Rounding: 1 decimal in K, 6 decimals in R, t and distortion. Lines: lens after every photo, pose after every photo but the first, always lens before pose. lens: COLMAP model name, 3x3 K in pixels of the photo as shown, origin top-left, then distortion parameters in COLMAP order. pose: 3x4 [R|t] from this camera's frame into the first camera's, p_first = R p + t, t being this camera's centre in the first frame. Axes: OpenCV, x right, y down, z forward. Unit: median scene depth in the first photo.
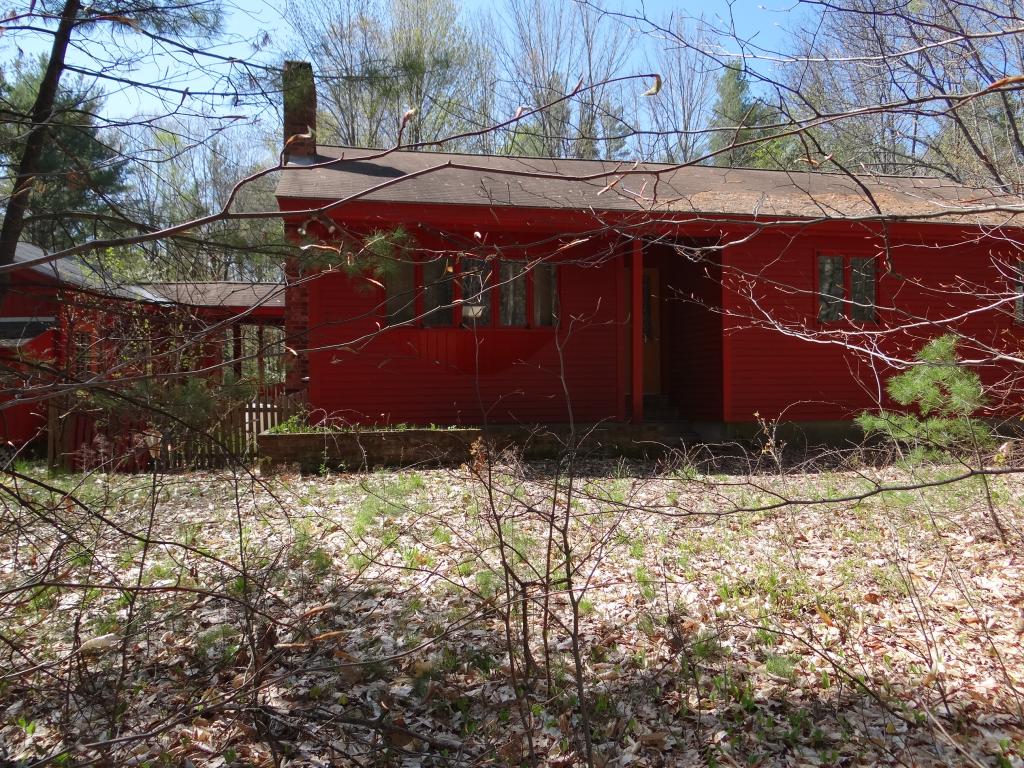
lens RADIAL K [[811.5, 0, 512.1], [0, 811.5, 384.3], [0, 0, 1]] dist [0.004654, 0.006846]
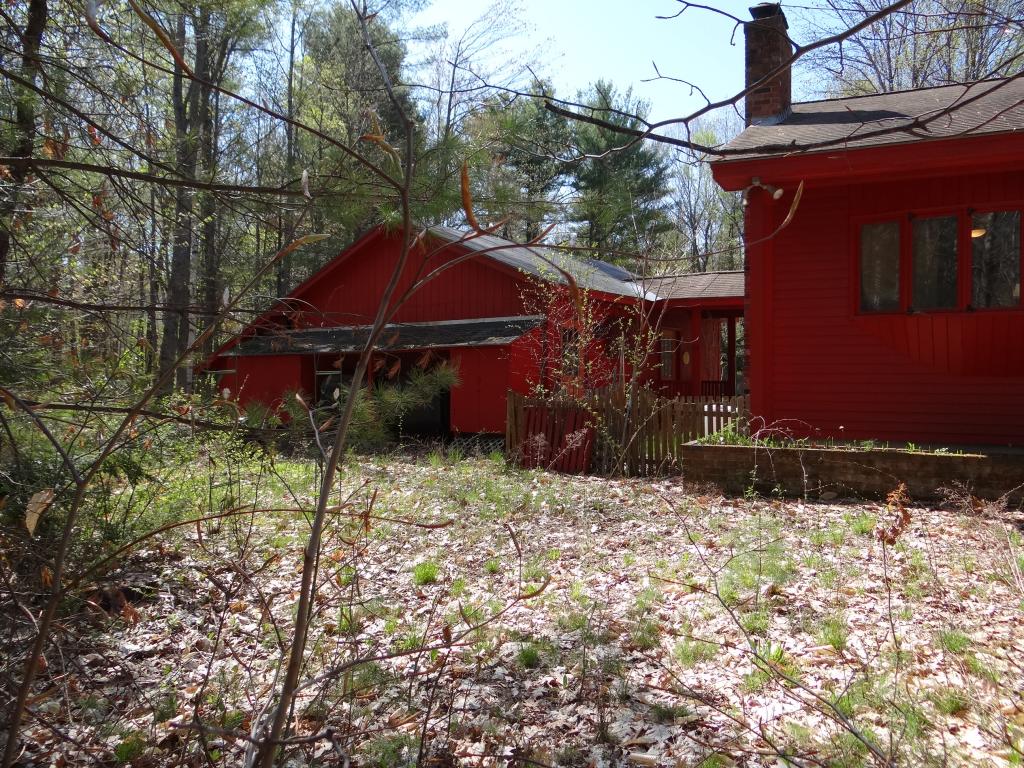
lens RADIAL K [[811.5, 0, 511.1], [0, 811.5, 376.6], [0, 0, 1]] dist [0.004654, 0.006846]
pose [[0.791697, 0.012271, -0.610790, 0.062774], [-0.012609, 0.999913, 0.003746, -0.009736], [0.610783, 0.004736, 0.791784, 0.199235]]
